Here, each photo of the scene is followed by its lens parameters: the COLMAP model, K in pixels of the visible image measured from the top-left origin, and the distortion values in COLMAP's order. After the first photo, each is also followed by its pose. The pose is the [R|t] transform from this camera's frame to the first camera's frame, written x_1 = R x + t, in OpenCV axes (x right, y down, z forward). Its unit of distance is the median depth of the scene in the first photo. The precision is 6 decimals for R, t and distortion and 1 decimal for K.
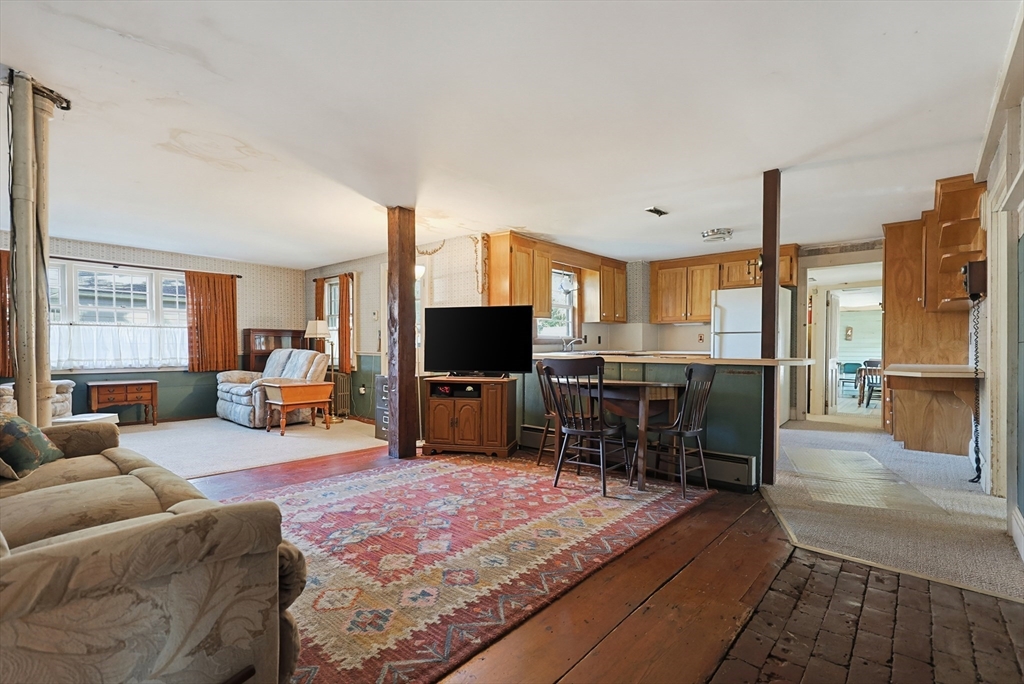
lens RADIAL K [[450.9, 0, 506.9], [0, 450.9, 349.8], [0, 0, 1]] dist [-0.000303, 0.000151]
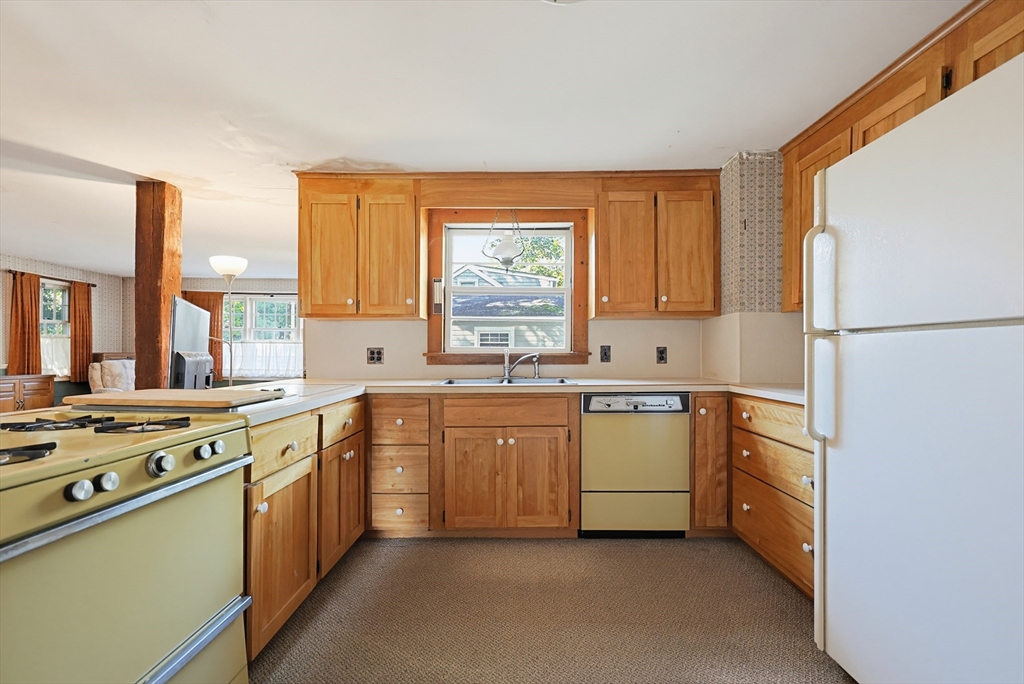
lens RADIAL K [[450.9, 0, 514.0], [0, 450.9, 350.9], [0, 0, 1]] dist [-0.000303, 0.000151]
pose [[0.658309, -0.002095, -0.752744, 0.965194], [-0.007549, 0.999927, -0.009384, -0.043373], [0.752710, 0.011861, 0.658246, 1.245274]]
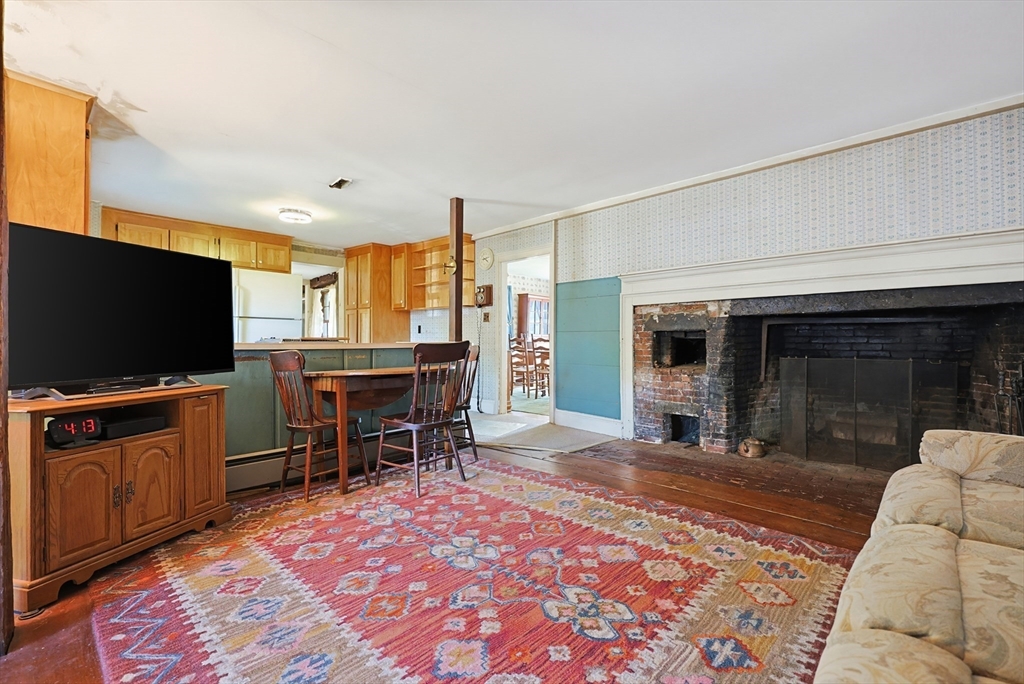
lens RADIAL K [[450.9, 0, 508.1], [0, 450.9, 339.7], [0, 0, 1]] dist [-0.000303, 0.000151]
pose [[0.063912, -0.003856, 0.997948, -0.690462], [0.003928, 0.999986, 0.003612, 0.009546], [-0.997948, 0.003689, 0.063926, 0.756000]]
